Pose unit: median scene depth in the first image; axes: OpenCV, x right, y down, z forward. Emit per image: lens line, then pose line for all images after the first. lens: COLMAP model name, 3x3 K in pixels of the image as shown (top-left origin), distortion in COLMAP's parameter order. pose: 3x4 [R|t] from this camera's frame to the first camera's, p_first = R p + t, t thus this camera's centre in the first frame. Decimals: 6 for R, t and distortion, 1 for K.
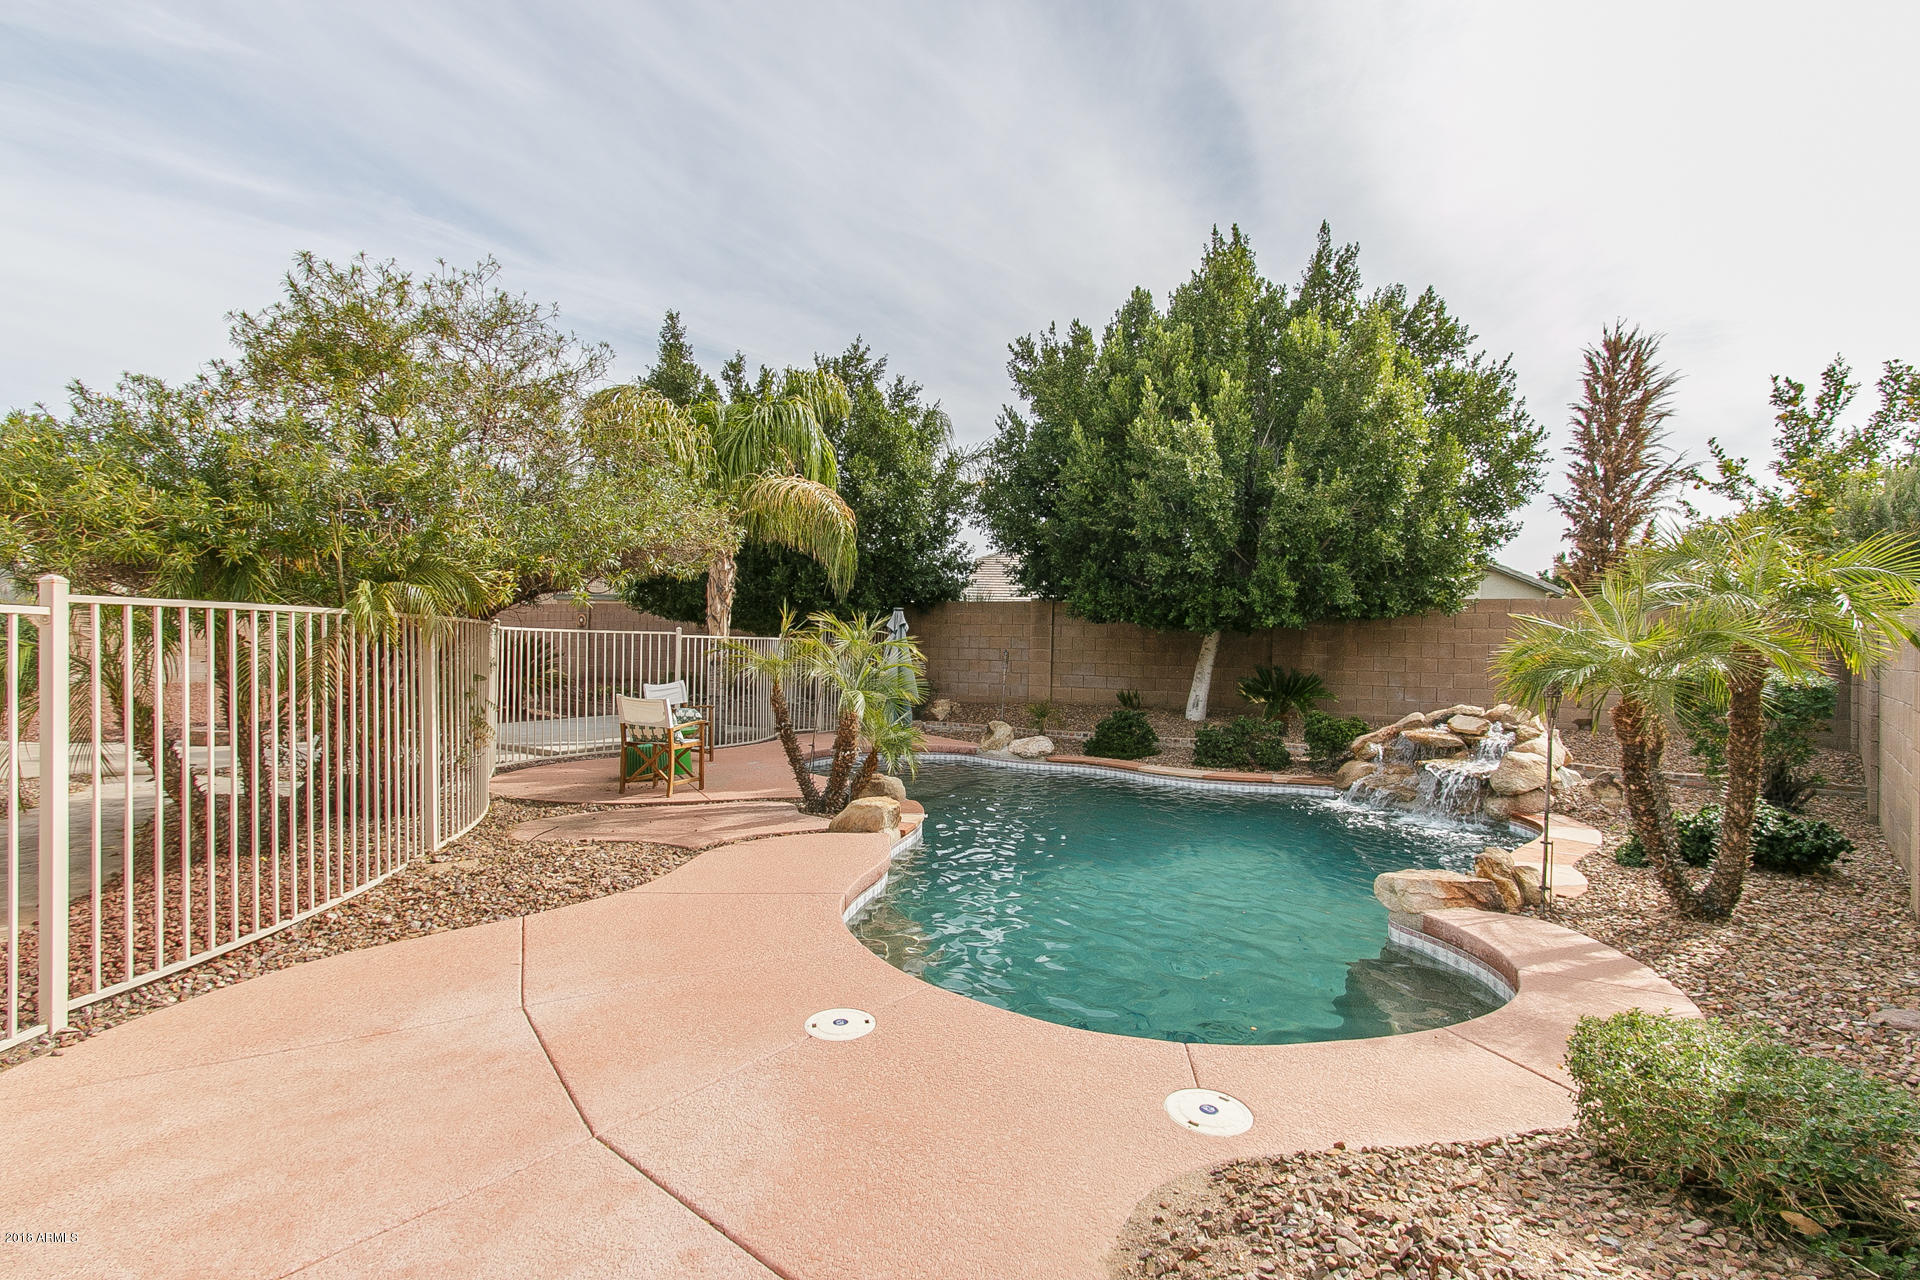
lens RADIAL K [[869.9, 0, 956.6], [0, 869.9, 639.0], [0, 0, 1]] dist [0.008616, -0.002685]
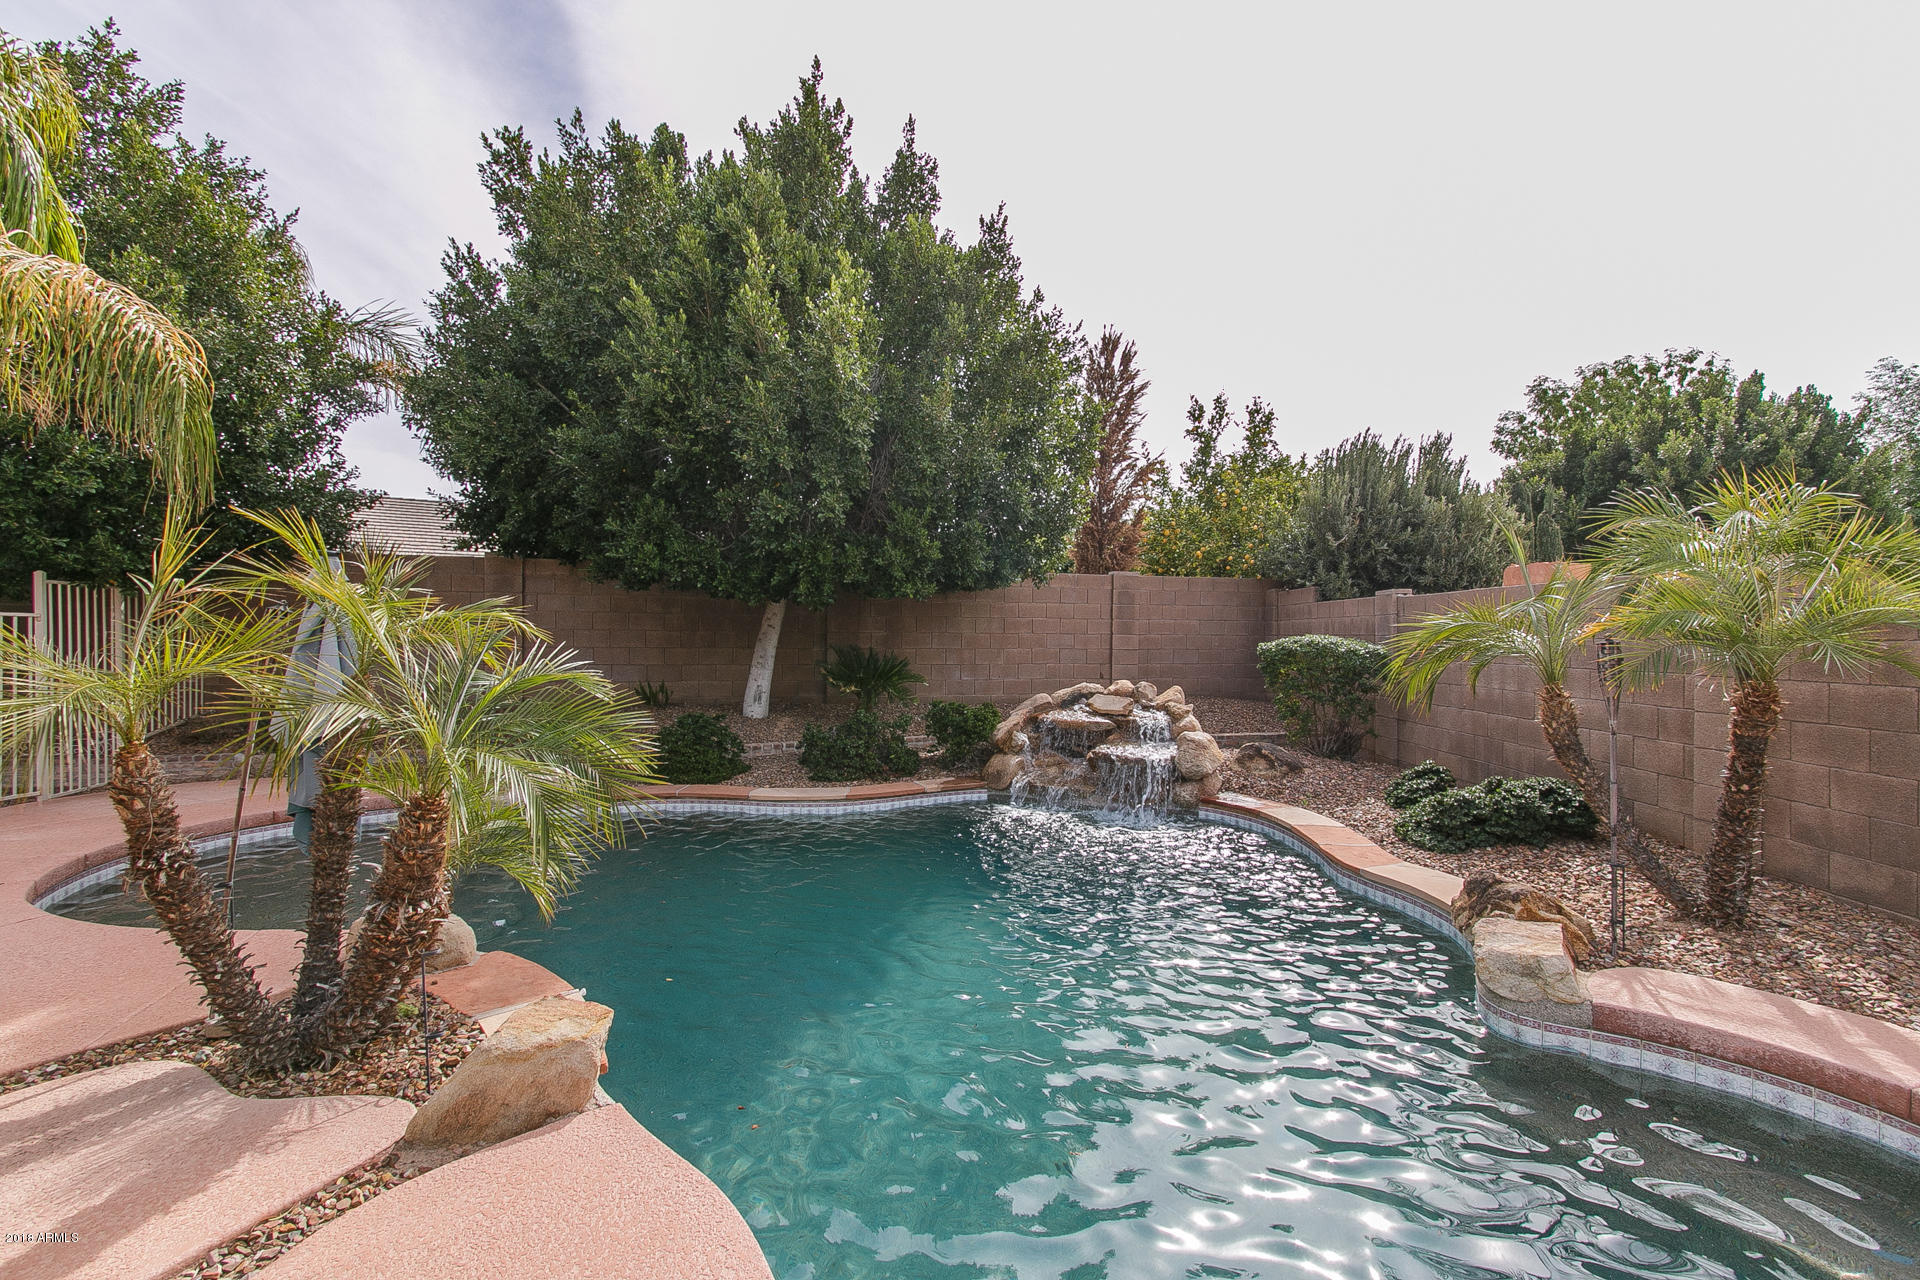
lens RADIAL K [[869.9, 0, 964.8], [0, 869.9, 653.3], [0, 0, 1]] dist [0.008616, -0.002685]
pose [[0.743604, -0.029575, 0.667966, -0.112066], [0.001357, 0.999086, 0.042724, 0.002848], [-0.668619, -0.030863, 0.742965, 0.314796]]
